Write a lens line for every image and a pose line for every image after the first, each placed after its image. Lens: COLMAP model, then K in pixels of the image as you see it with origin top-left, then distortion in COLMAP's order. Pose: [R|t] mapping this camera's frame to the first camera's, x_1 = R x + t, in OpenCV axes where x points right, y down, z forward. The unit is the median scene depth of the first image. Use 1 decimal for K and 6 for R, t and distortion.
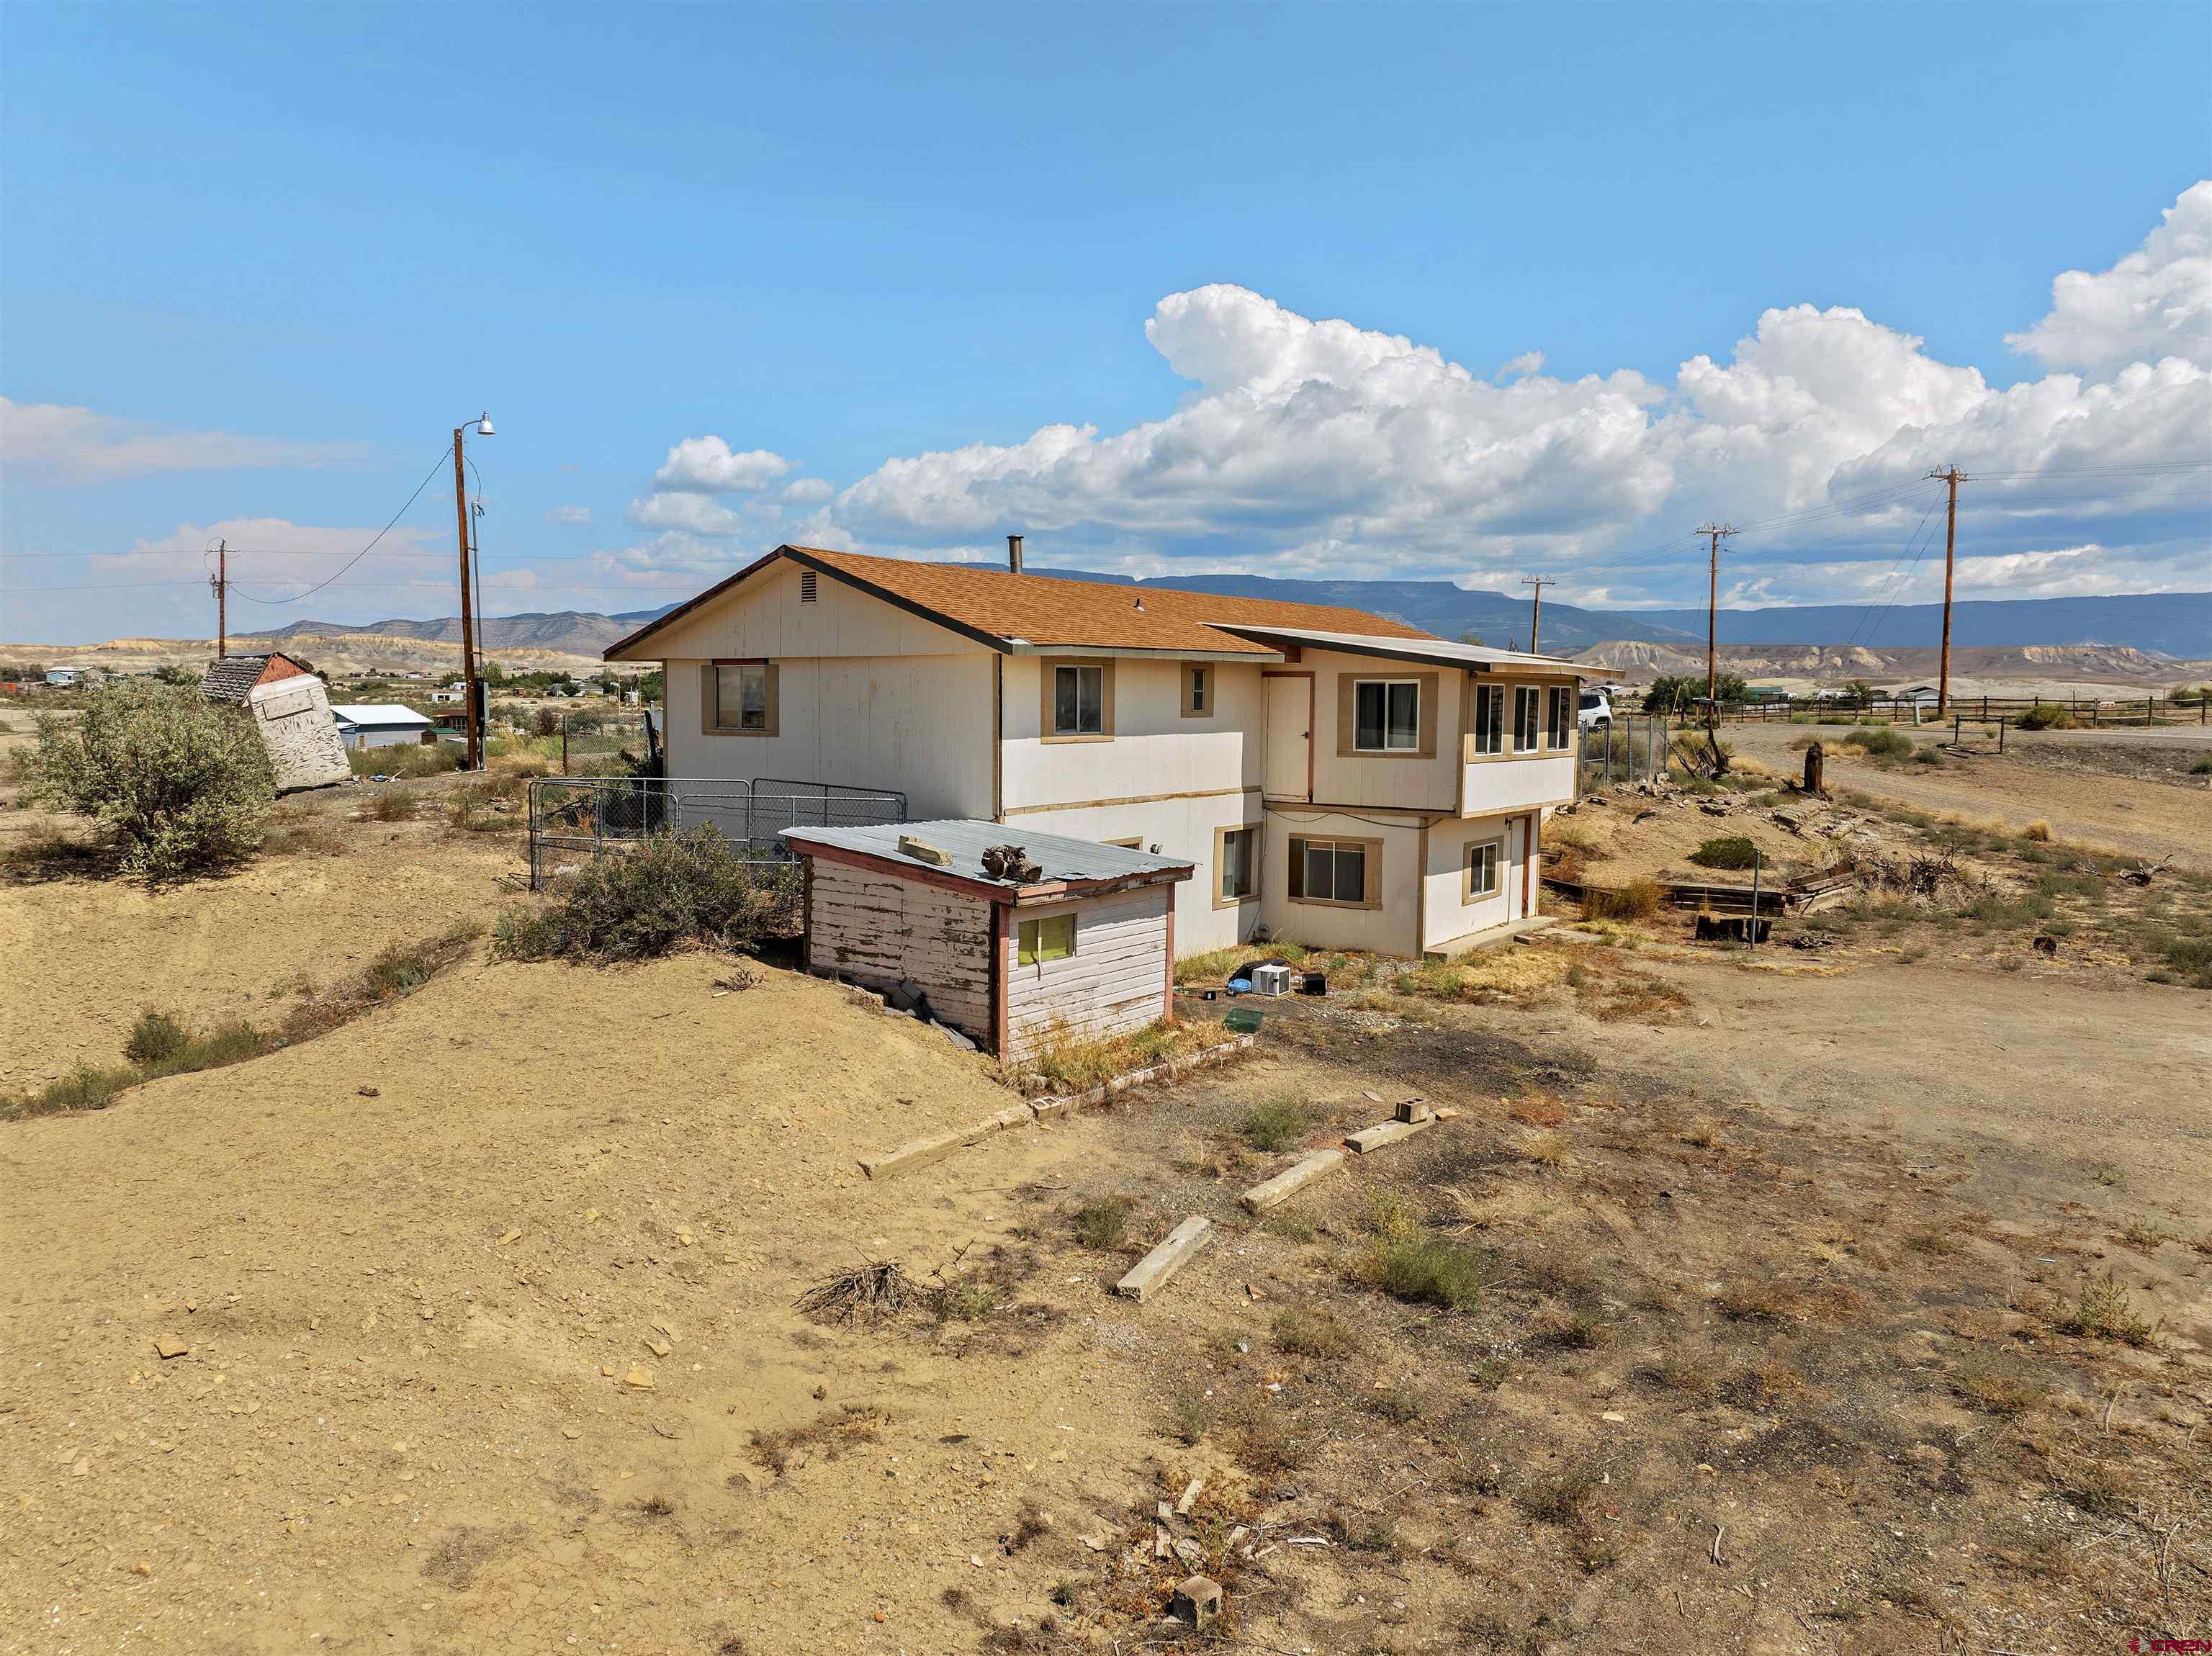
lens RADIAL K [[1598.5, 0, 1106.0], [0, 1598.5, 828.0], [0, 0, 1]] dist [-0.056852, 0.027502]
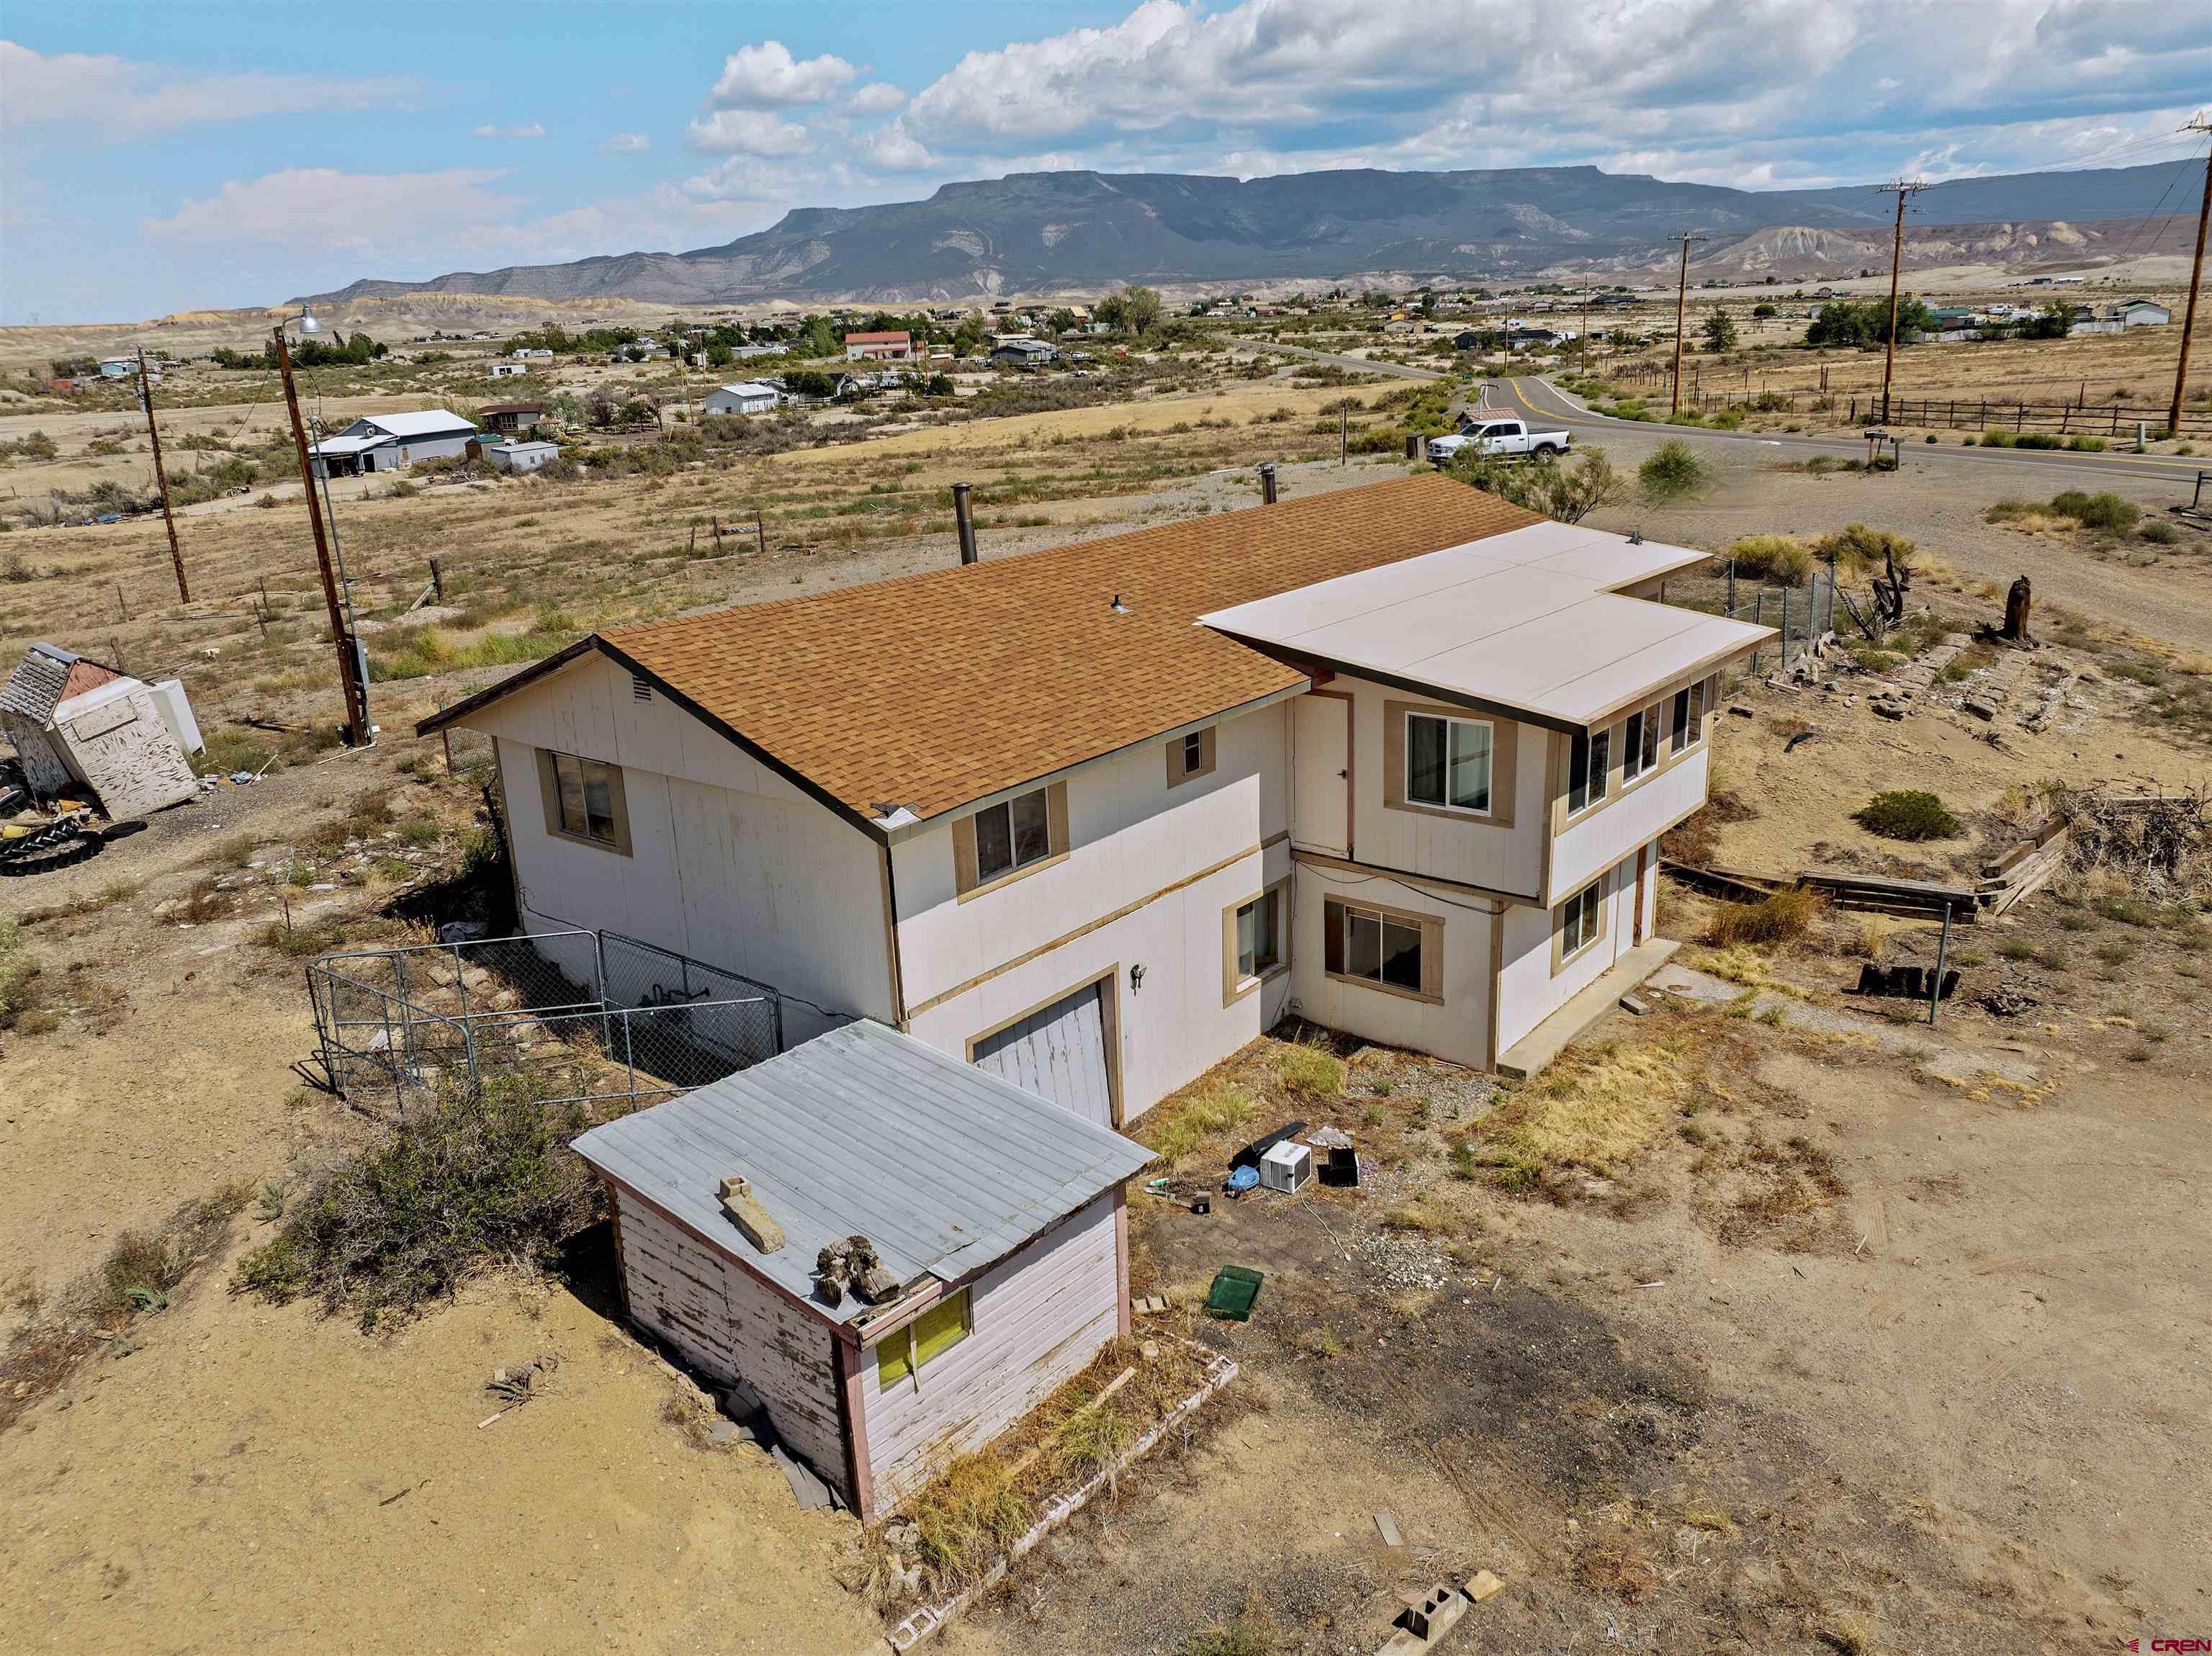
lens RADIAL K [[1657.9, 0, 1106.0], [0, 1657.9, 828.0], [0, 0, 1]] dist [-0.066391, 0.039864]
pose [[0.996822, -0.028464, -0.074399, 0.070680], [0.044003, 0.975307, 0.216424, -0.207533], [0.066402, -0.219010, 0.973461, 0.224888]]
